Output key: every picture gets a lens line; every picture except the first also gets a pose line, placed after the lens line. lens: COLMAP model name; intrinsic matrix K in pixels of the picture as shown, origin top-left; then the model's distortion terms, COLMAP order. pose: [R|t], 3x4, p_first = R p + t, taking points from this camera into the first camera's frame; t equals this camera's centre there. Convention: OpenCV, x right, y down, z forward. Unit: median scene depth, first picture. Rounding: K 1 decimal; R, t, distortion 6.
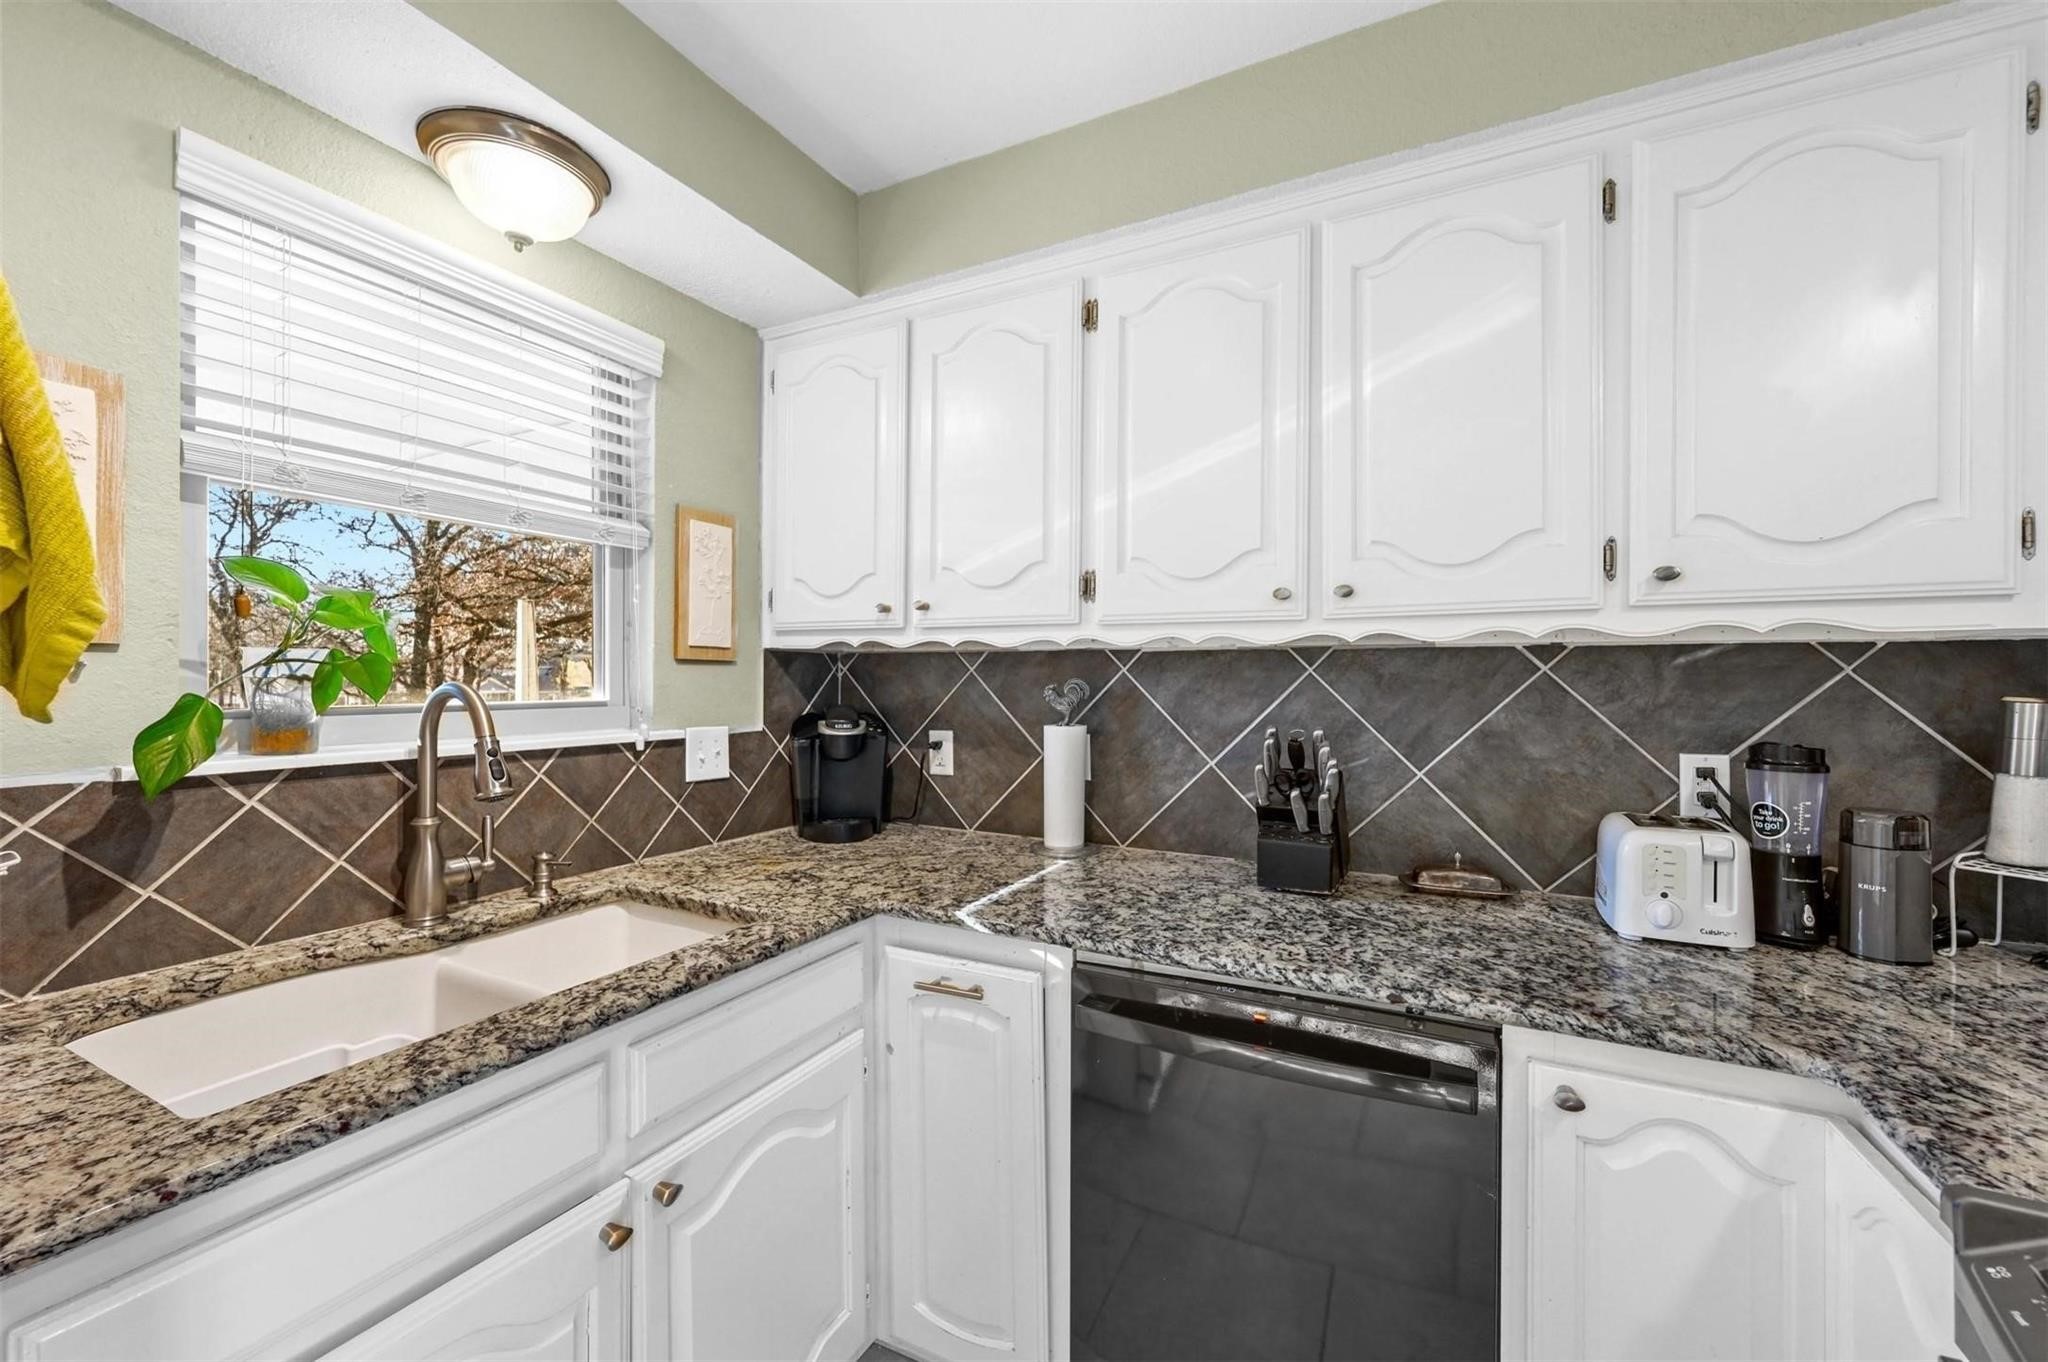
lens RADIAL K [[816.7, 0, 1019.0], [0, 816.7, 678.9], [0, 0, 1]] dist [0.000052, 0.000144]
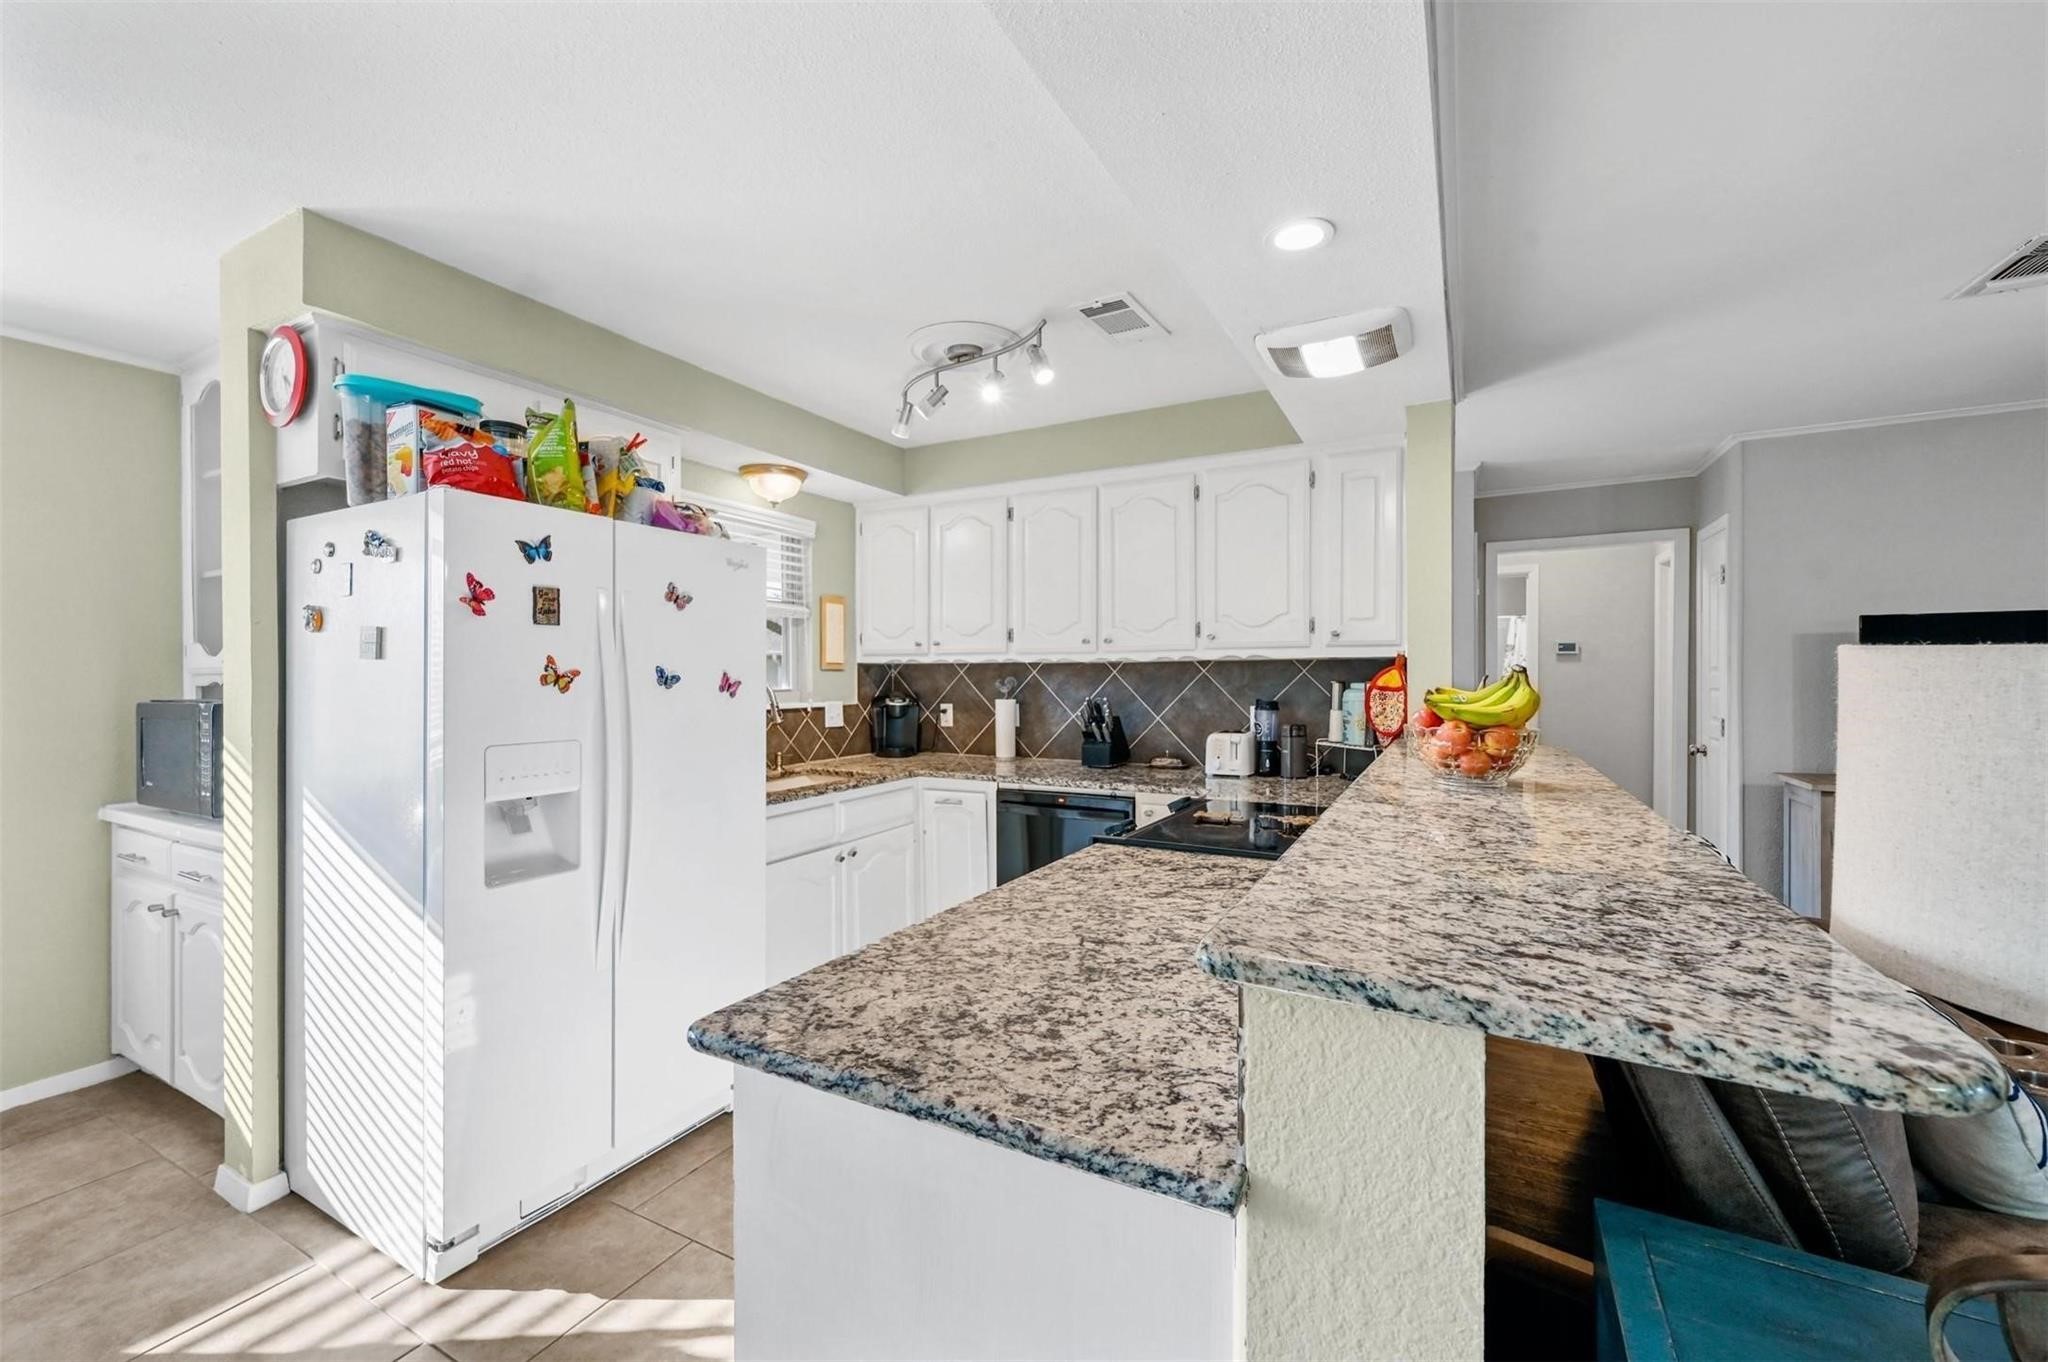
lens RADIAL K [[811.8, 0, 1021.3], [0, 811.8, 677.1], [0, 0, 1]] dist [0.000643, 0.000167]
pose [[0.999887, -0.009275, -0.011828, 0.156853], [0.009319, 0.999950, 0.003646, -0.008623], [0.011793, -0.003755, 0.999923, -1.372705]]
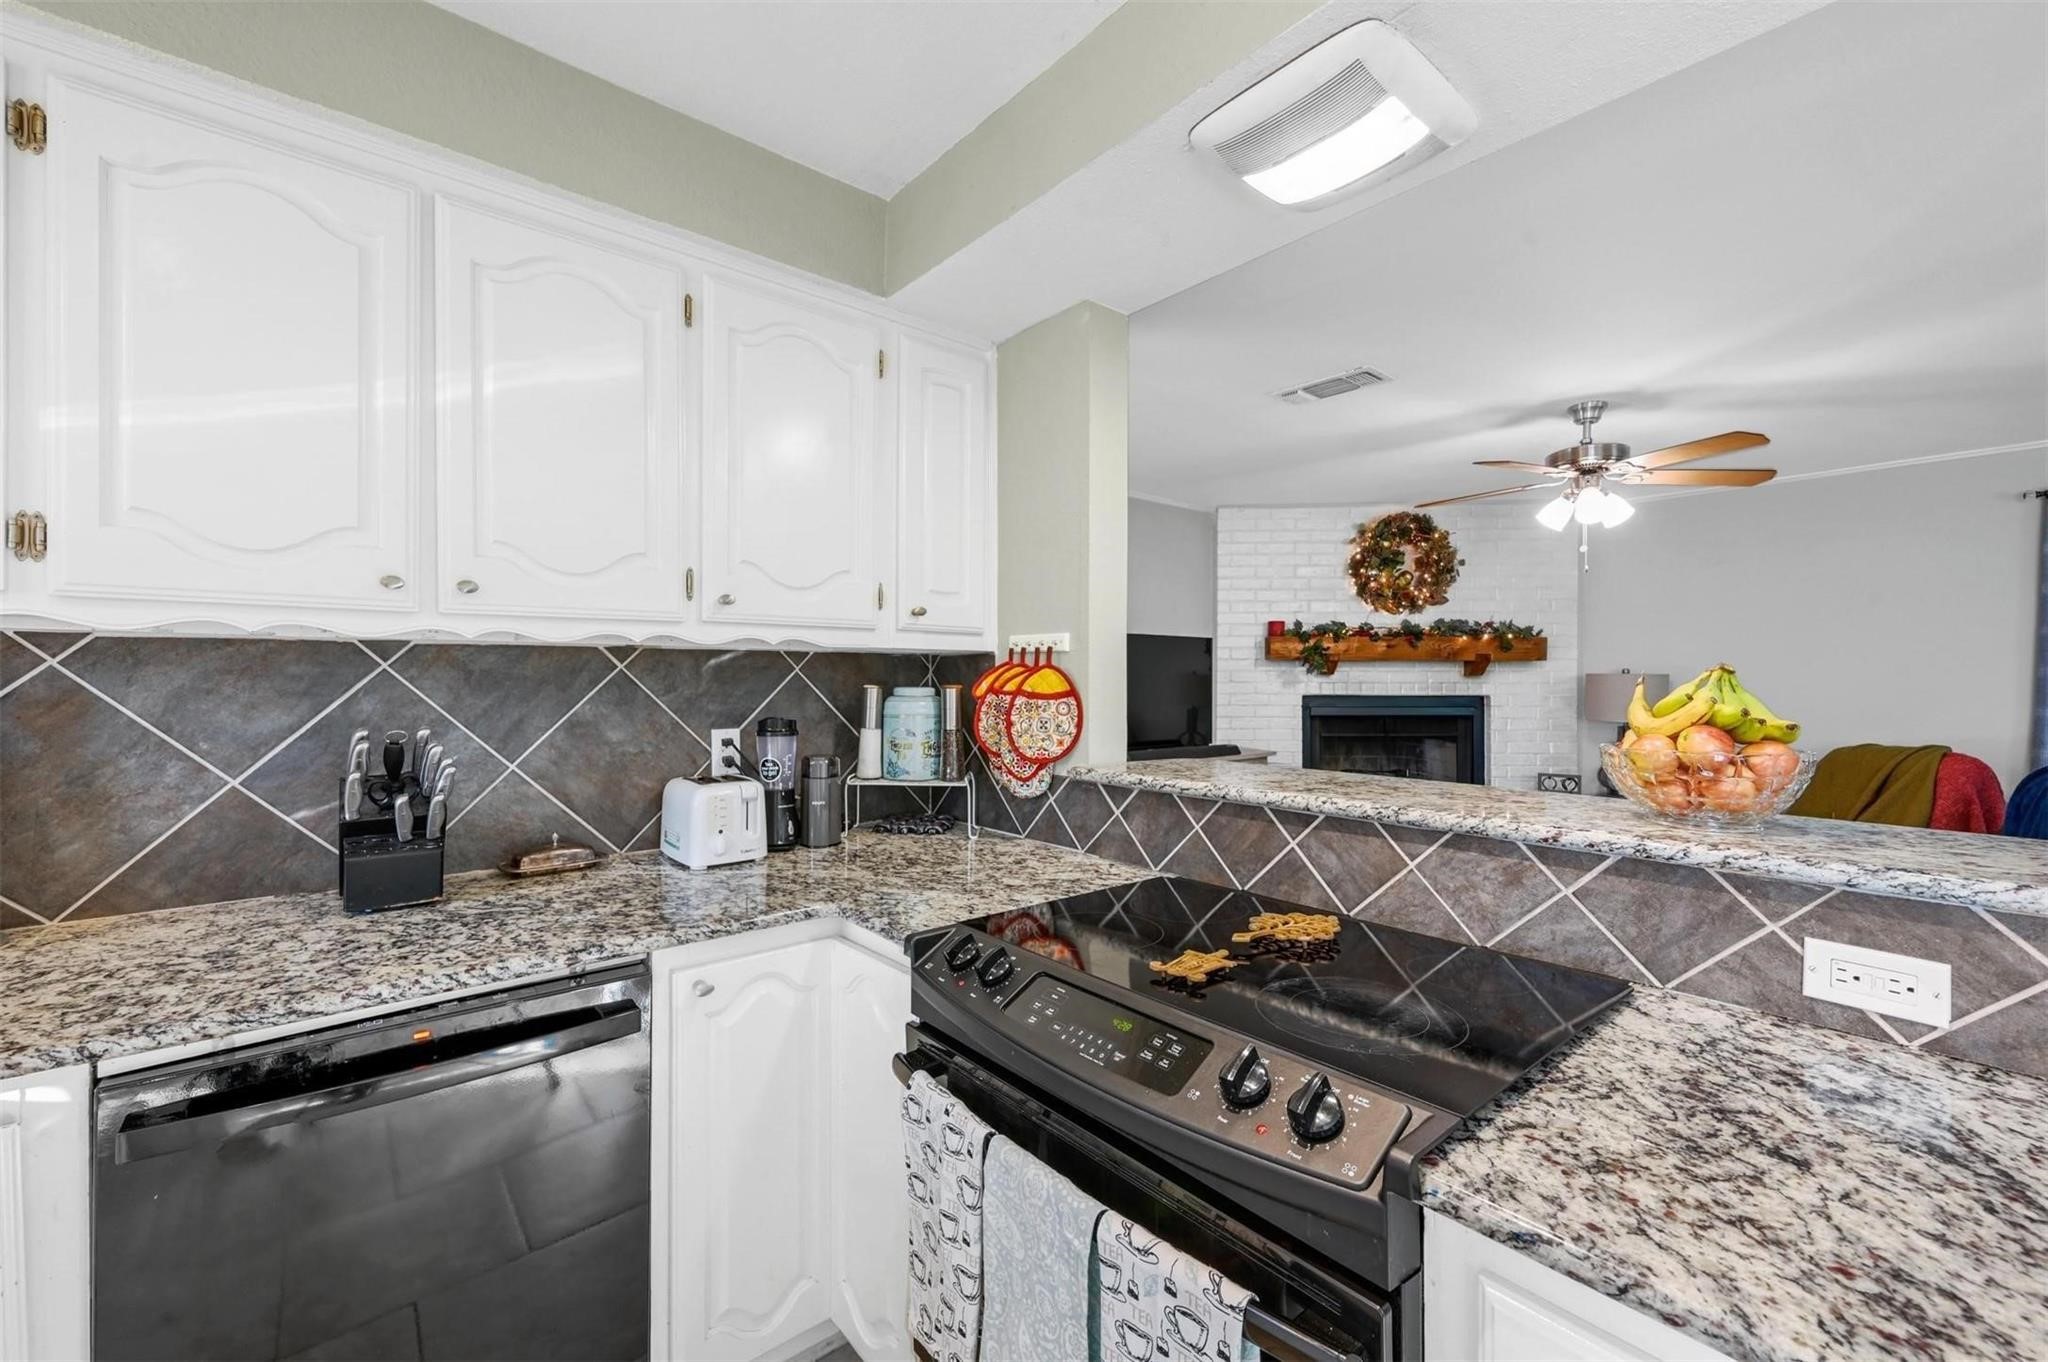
lens RADIAL K [[816.7, 0, 1019.0], [0, 816.7, 678.9], [0, 0, 1]] dist [0.000052, 0.000144]
pose [[0.388725, -0.006679, 0.921330, -0.241061], [-0.001262, 0.999969, 0.007782, -0.004569], [-0.921353, -0.004188, 0.388704, -0.001405]]
